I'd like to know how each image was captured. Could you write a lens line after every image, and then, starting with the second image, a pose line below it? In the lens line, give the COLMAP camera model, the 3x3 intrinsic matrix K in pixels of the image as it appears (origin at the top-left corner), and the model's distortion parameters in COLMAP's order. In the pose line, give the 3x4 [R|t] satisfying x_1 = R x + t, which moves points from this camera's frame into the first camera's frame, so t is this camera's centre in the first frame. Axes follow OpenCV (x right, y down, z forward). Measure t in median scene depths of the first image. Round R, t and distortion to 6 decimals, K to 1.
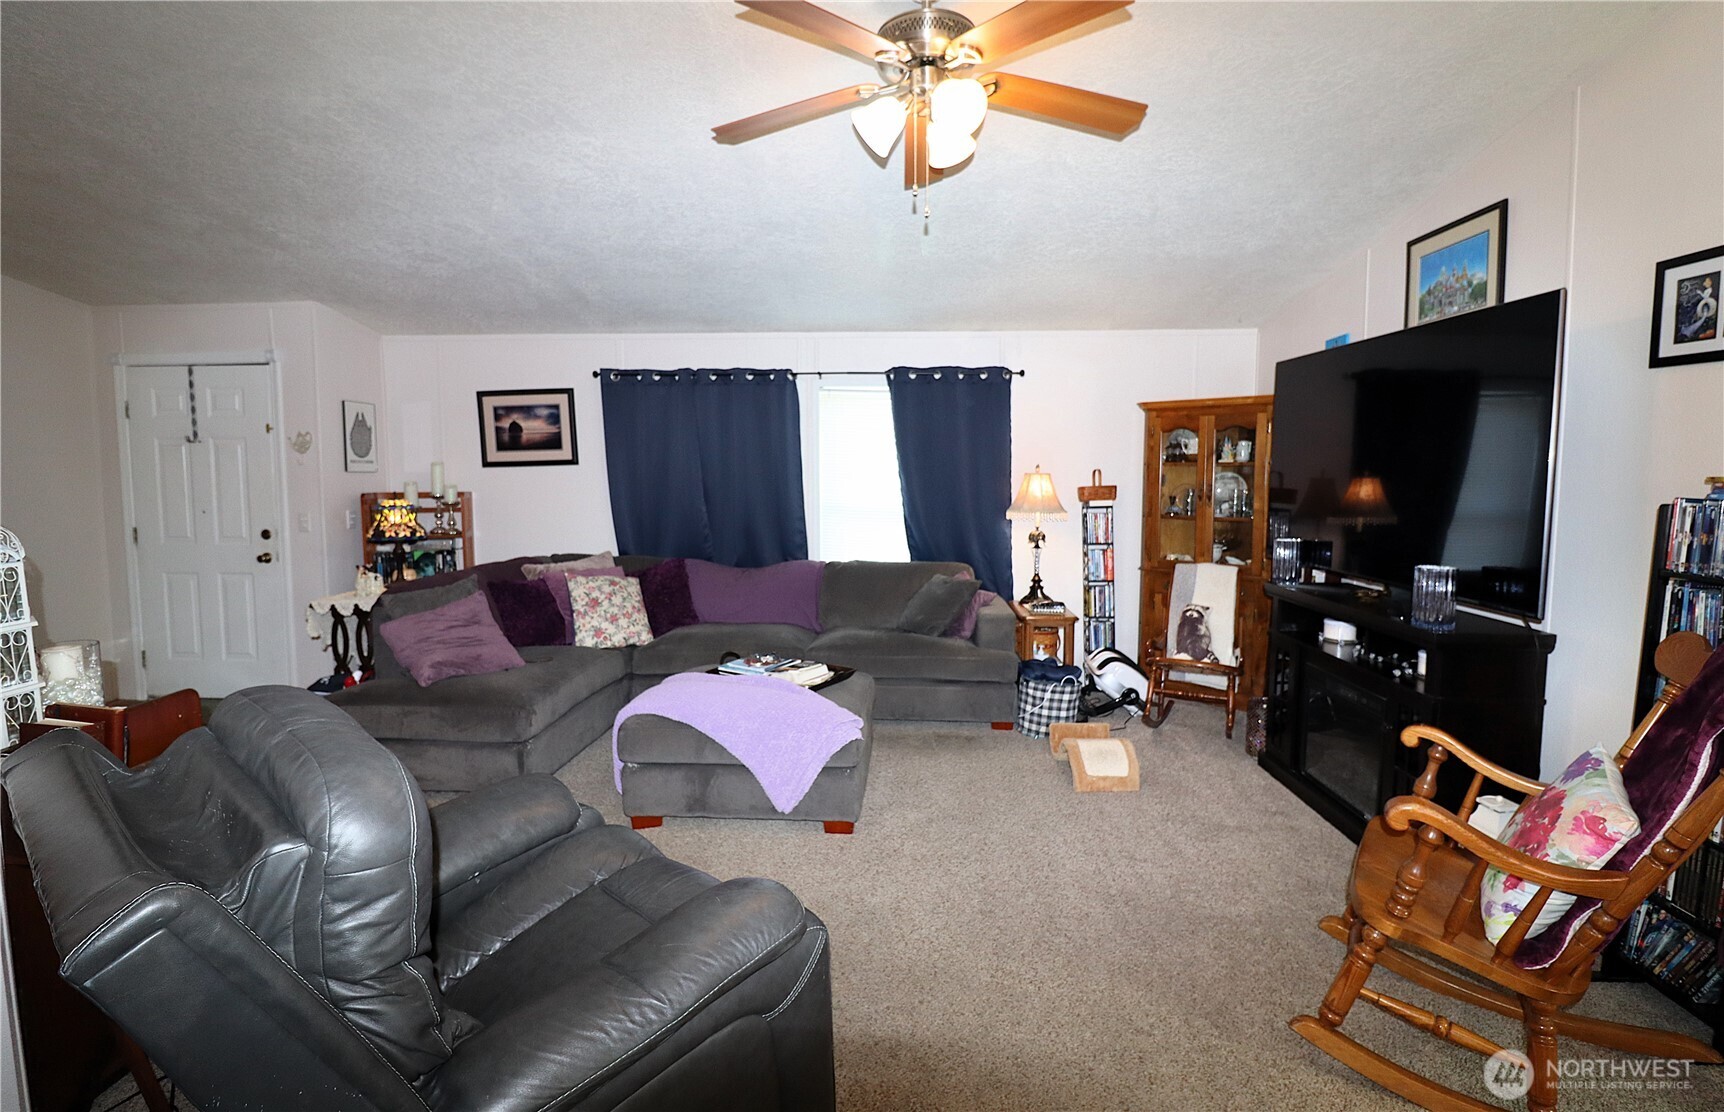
lens RADIAL K [[805.9, 0, 854.6], [0, 805.9, 532.1], [0, 0, 1]] dist [0.000802, -0.018253]
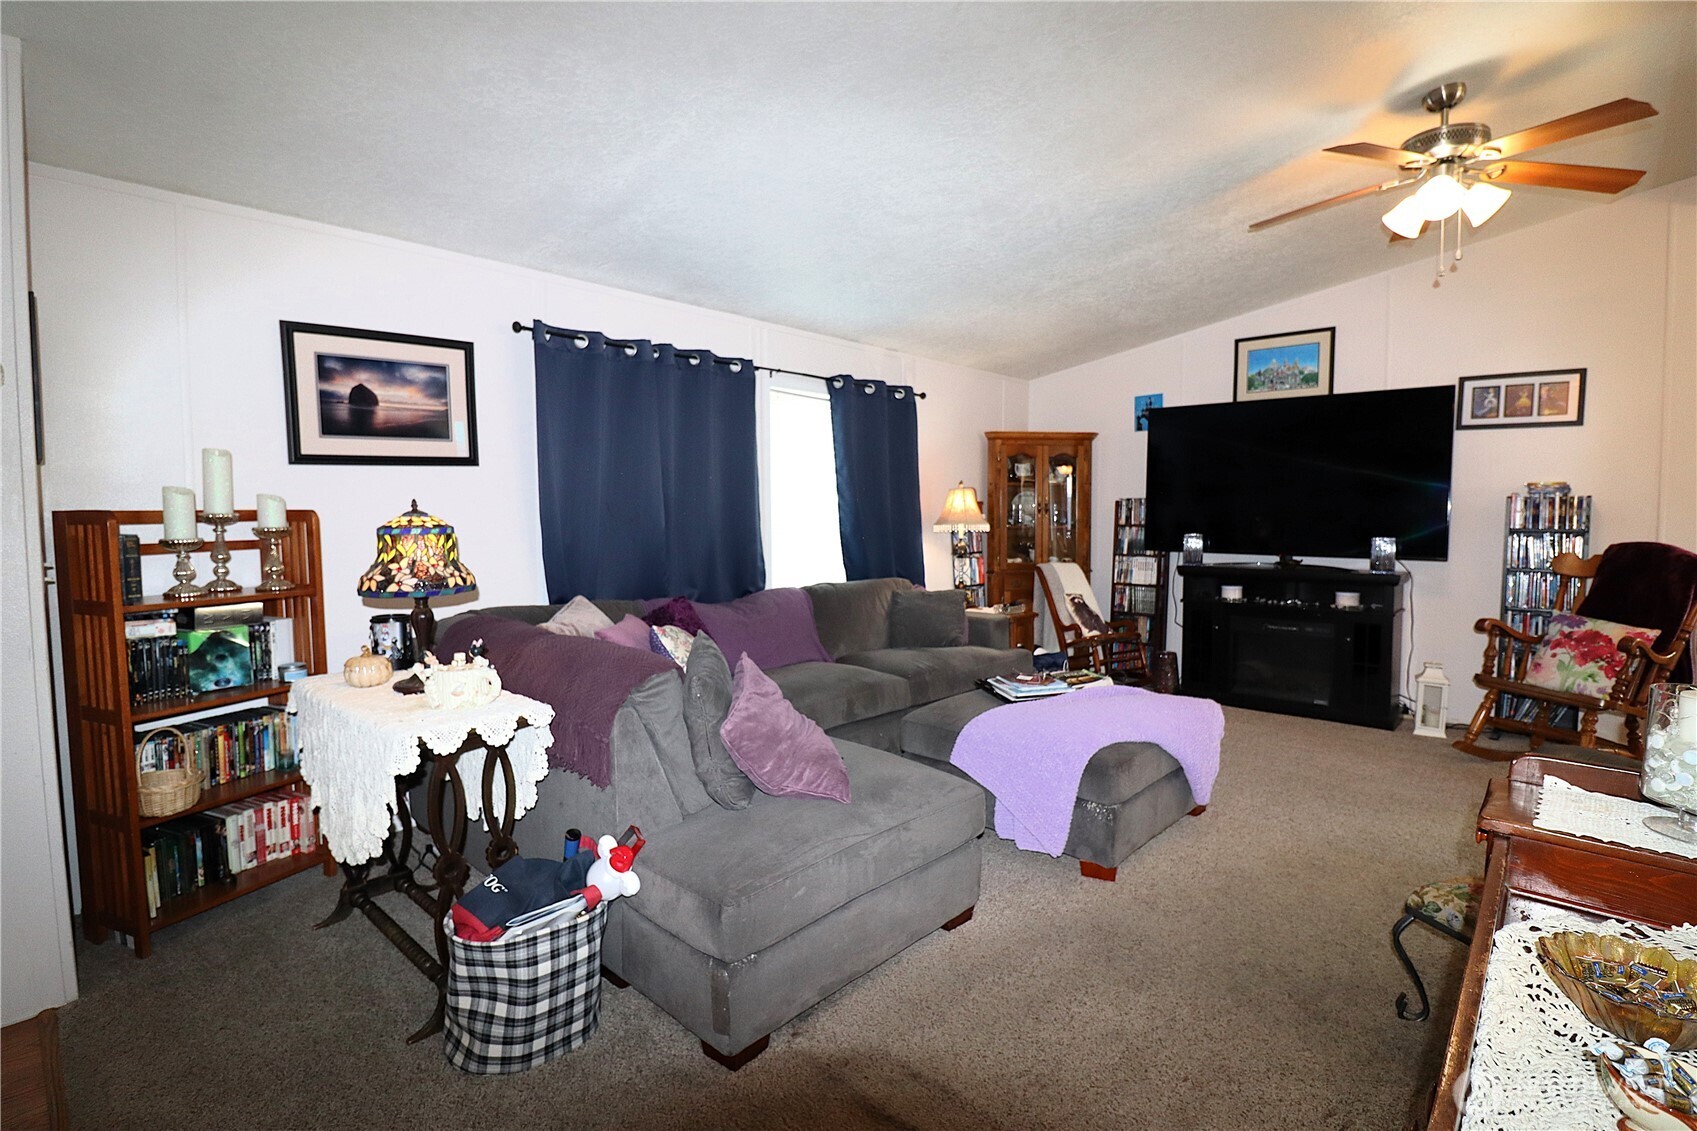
lens RADIAL K [[805.6, 0, 856.1], [0, 805.6, 558.8], [0, 0, 1]] dist [0.001647, -0.012415]
pose [[0.635901, -0.049824, 0.770161, -0.665454], [0.060601, 0.998056, 0.014531, -0.003081], [-0.769388, 0.037433, 0.637684, 0.391527]]
